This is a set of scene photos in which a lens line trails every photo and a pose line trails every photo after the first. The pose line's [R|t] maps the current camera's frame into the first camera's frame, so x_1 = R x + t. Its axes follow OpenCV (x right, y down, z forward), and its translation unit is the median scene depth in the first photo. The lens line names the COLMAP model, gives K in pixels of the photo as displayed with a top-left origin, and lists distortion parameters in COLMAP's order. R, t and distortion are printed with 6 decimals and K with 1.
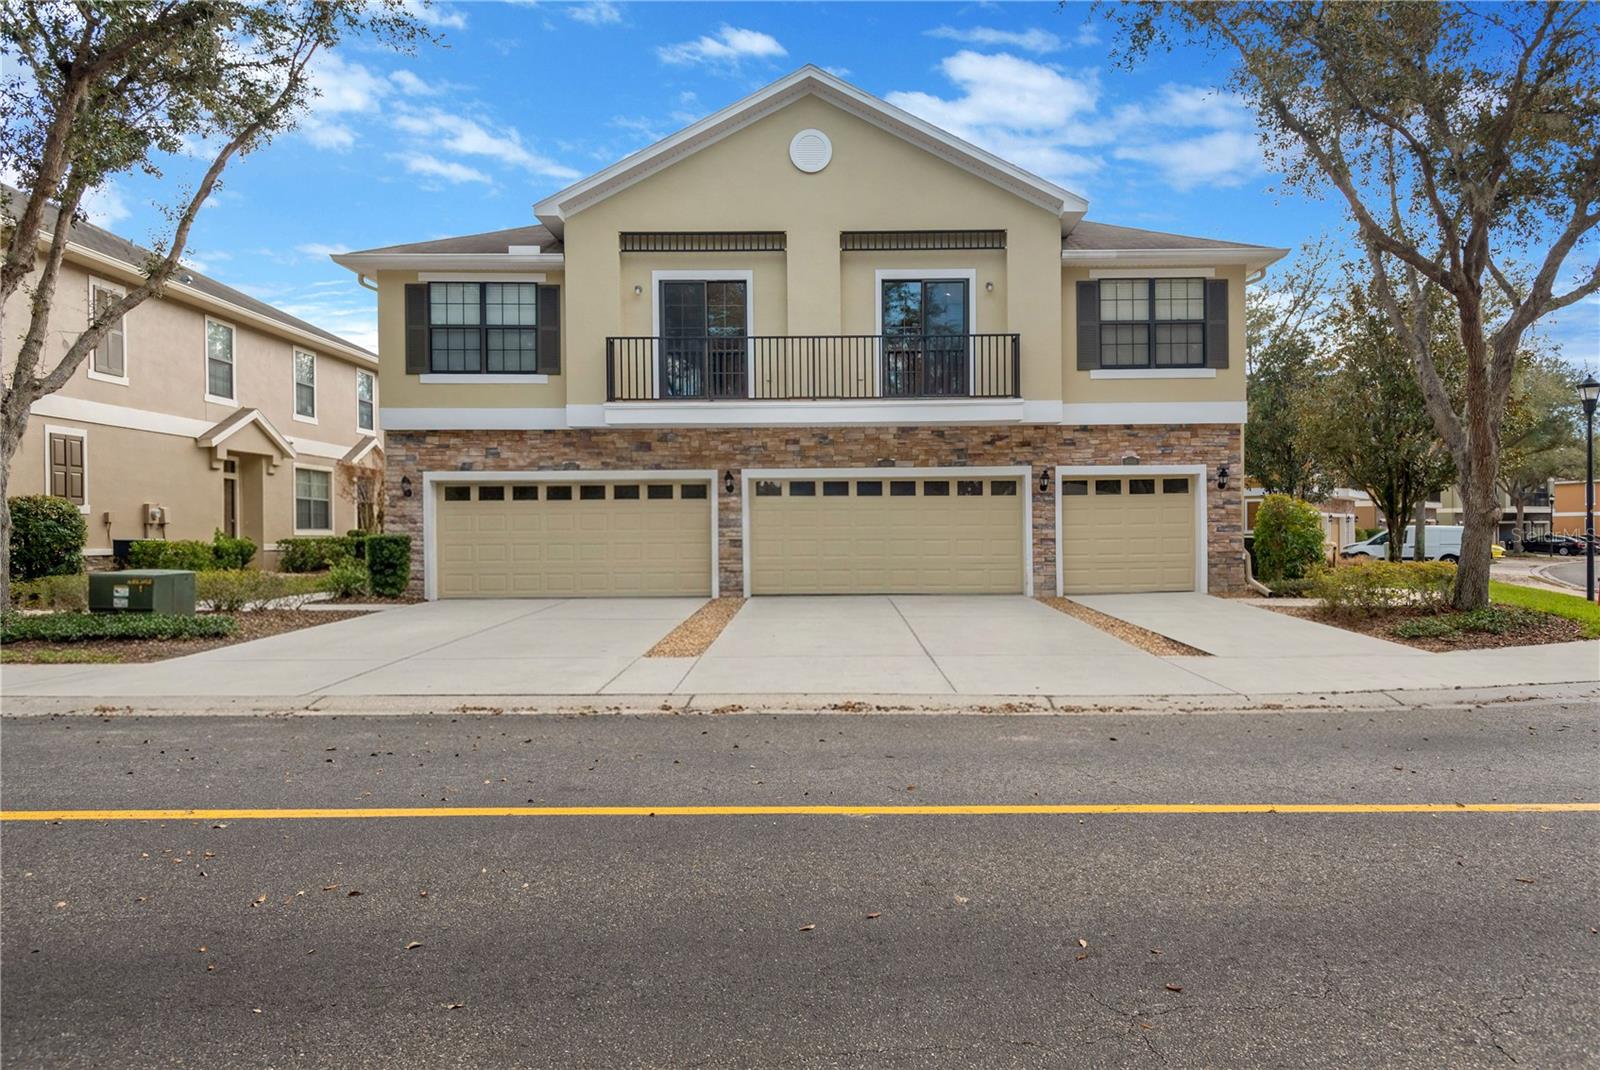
lens RADIAL K [[1039.2, 0, 838.1], [0, 1039.2, 529.4], [0, 0, 1]] dist [0.030523, -0.045128]
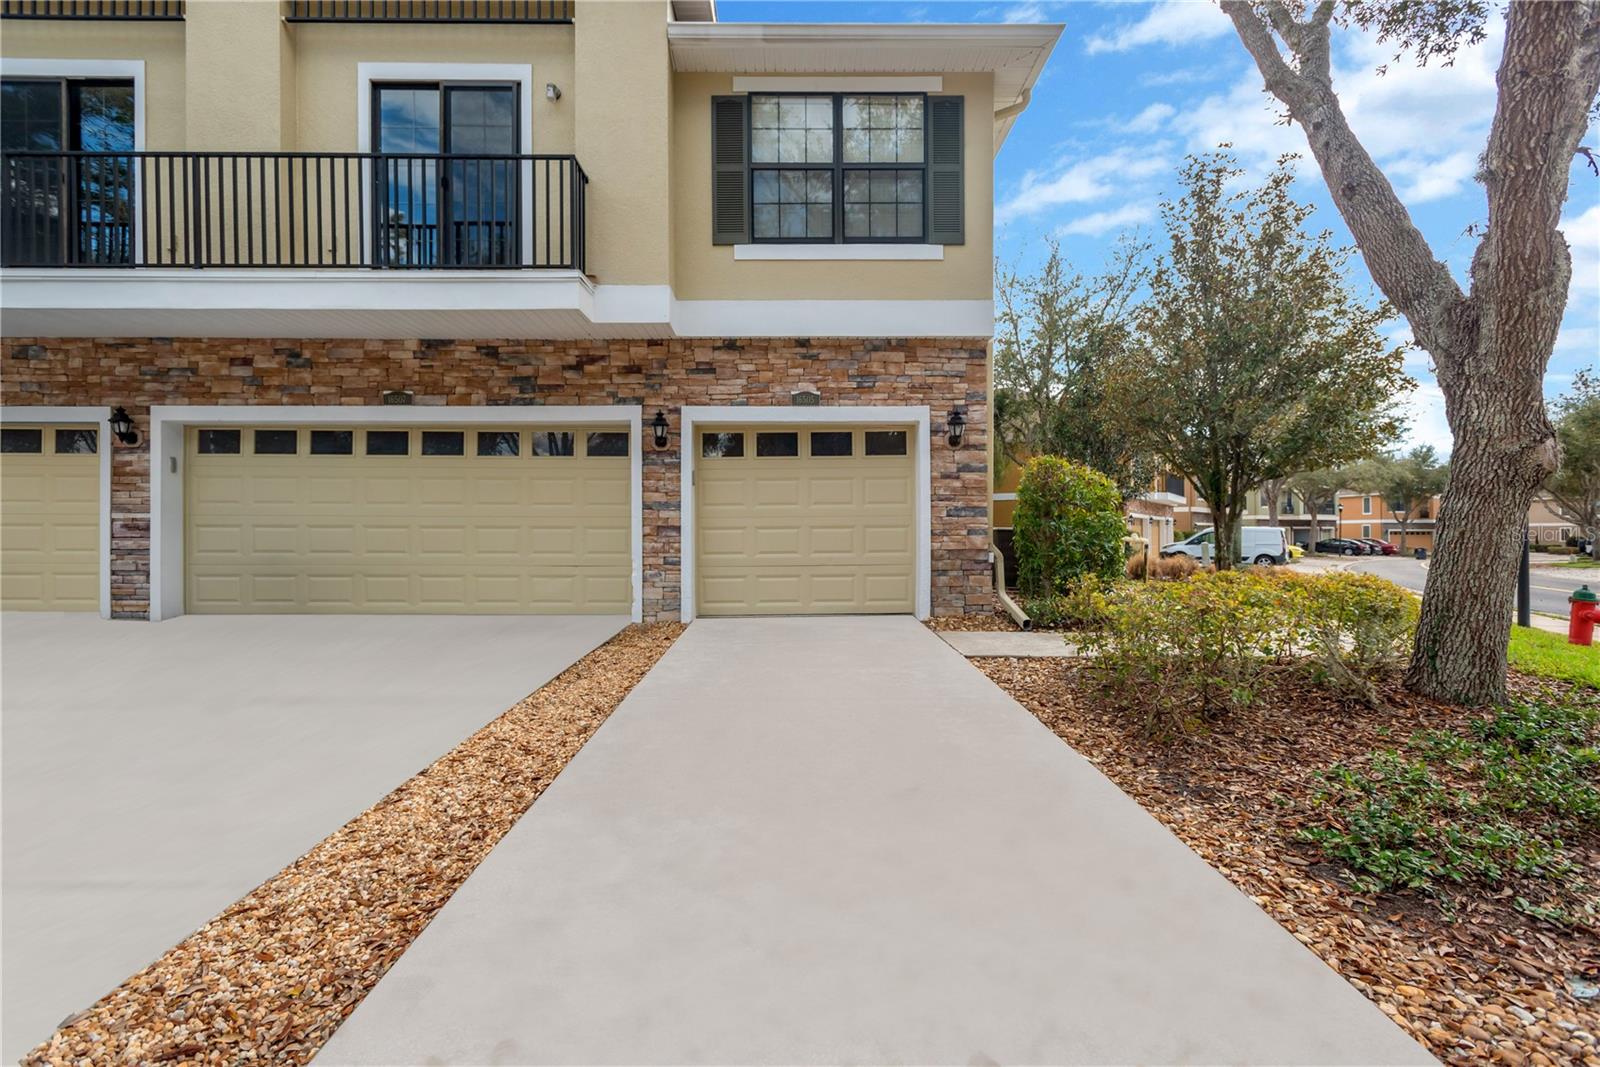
lens RADIAL K [[753.9, 0, 803.1], [0, 753.9, 527.1], [0, 0, 1]] dist [0.016278, -0.007214]
pose [[0.999968, 0.006793, 0.004217, 0.278526], [-0.006763, 0.999951, -0.007182, 0.012002], [-0.004266, 0.007153, 0.999965, 0.562276]]
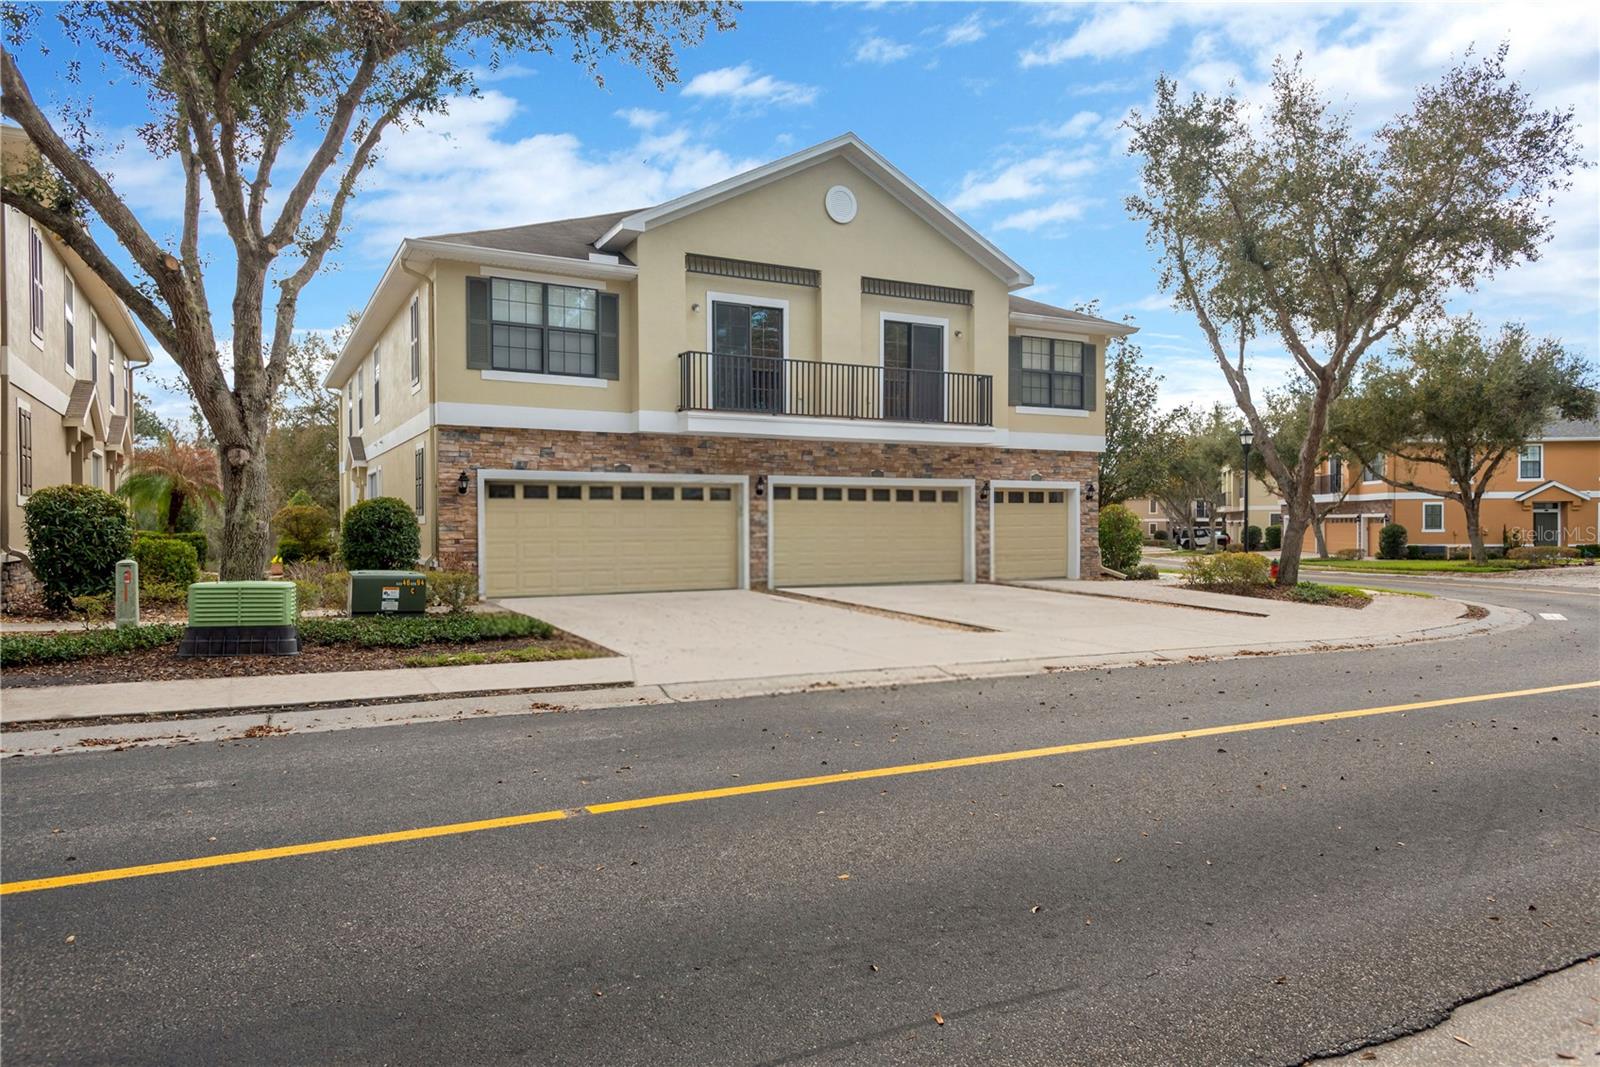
lens RADIAL K [[1020.9, 0, 800.0], [0, 1020.9, 533.5], [0, 0, 1]] dist [0.002717, 0.000249]
pose [[0.884489, 0.001721, 0.466557, -0.575136], [-0.003974, 0.999985, 0.003846, 0.000358], [-0.466544, -0.005256, 0.884483, 0.009688]]
